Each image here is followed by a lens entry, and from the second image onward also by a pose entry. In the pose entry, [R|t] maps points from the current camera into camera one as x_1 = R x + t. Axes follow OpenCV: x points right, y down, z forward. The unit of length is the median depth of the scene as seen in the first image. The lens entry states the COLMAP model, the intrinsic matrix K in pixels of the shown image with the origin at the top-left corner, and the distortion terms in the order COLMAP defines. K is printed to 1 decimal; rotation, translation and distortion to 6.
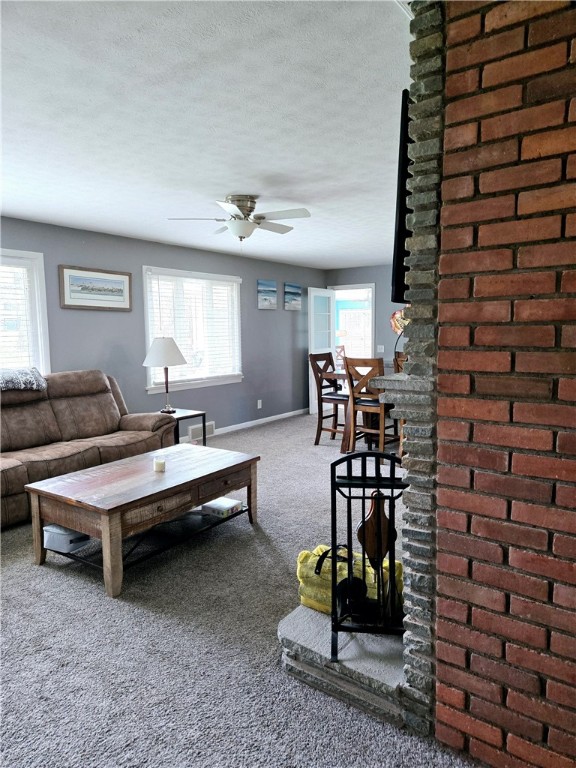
lens RADIAL K [[507.9, 0, 289.2], [0, 507.9, 375.6], [0, 0, 1]] dist [0.077635, -0.063579]
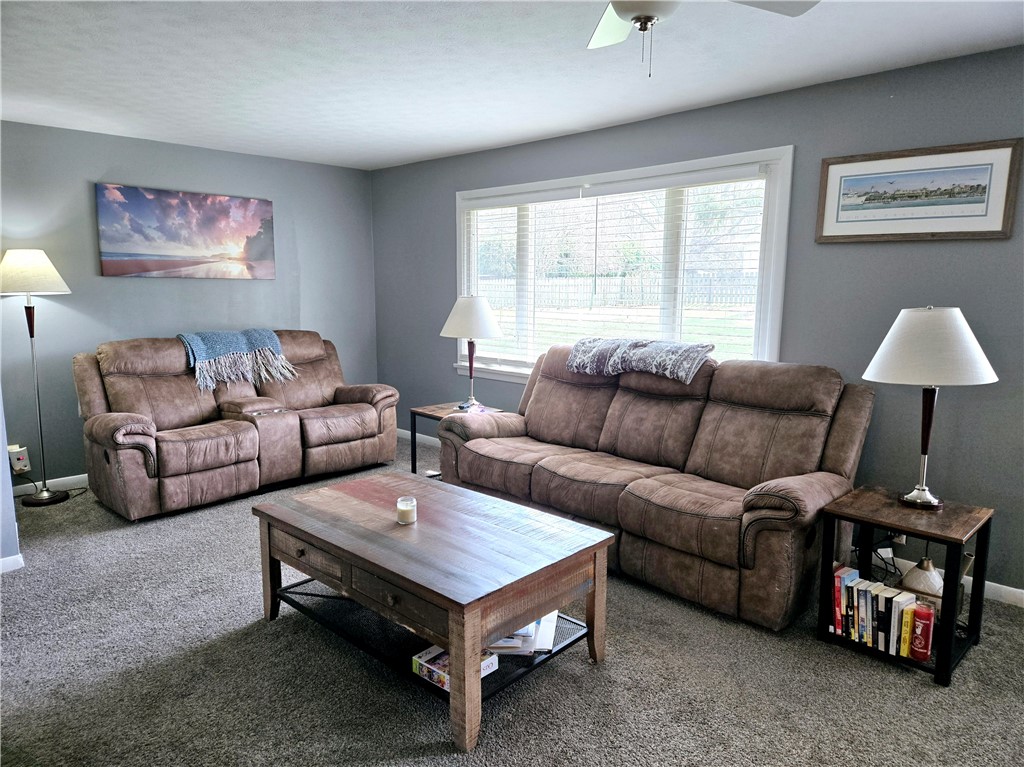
lens RADIAL K [[677.2, 0, 504.5], [0, 677.2, 381.8], [0, 0, 1]] dist [0.077635, -0.063579]
pose [[-0.151362, 0.156584, -0.975997, 0.255329], [-0.091755, 0.980885, 0.171598, -0.066096], [0.984211, 0.115526, -0.134101, 0.632413]]
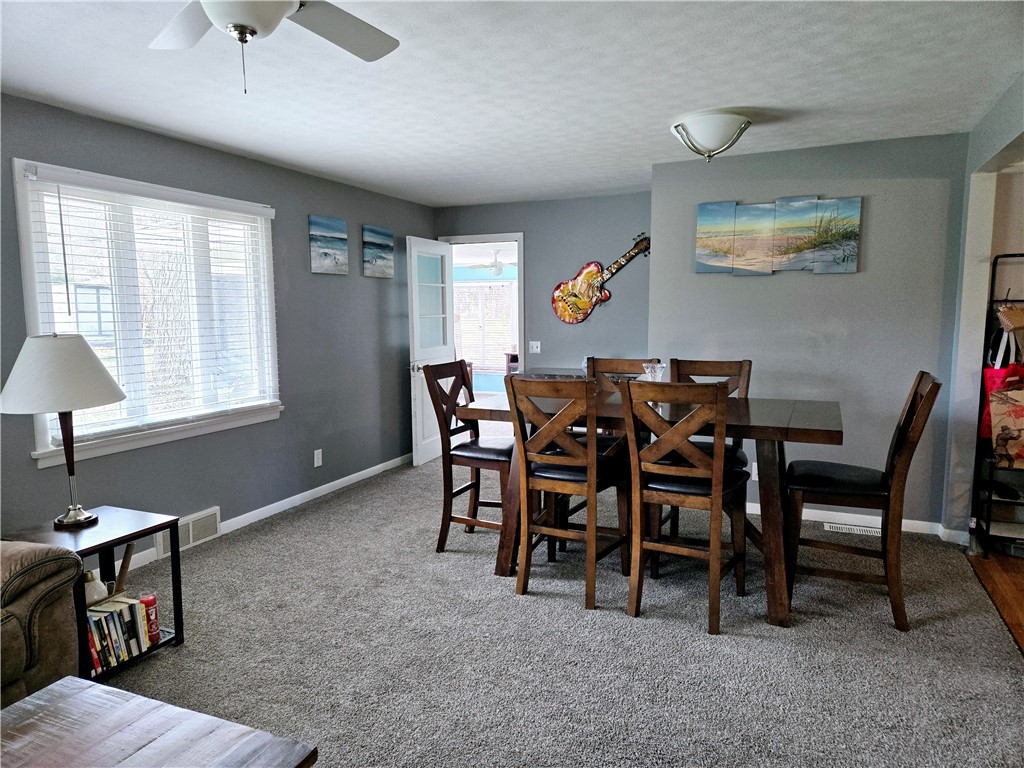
lens RADIAL K [[677.2, 0, 504.5], [0, 677.2, 382.3], [0, 0, 1]] dist [0.077635, -0.063579]
pose [[0.978420, -0.018546, 0.205790, -0.016912], [0.015526, 0.999747, 0.016283, -0.034512], [-0.206040, -0.012736, 0.978461, 0.342022]]
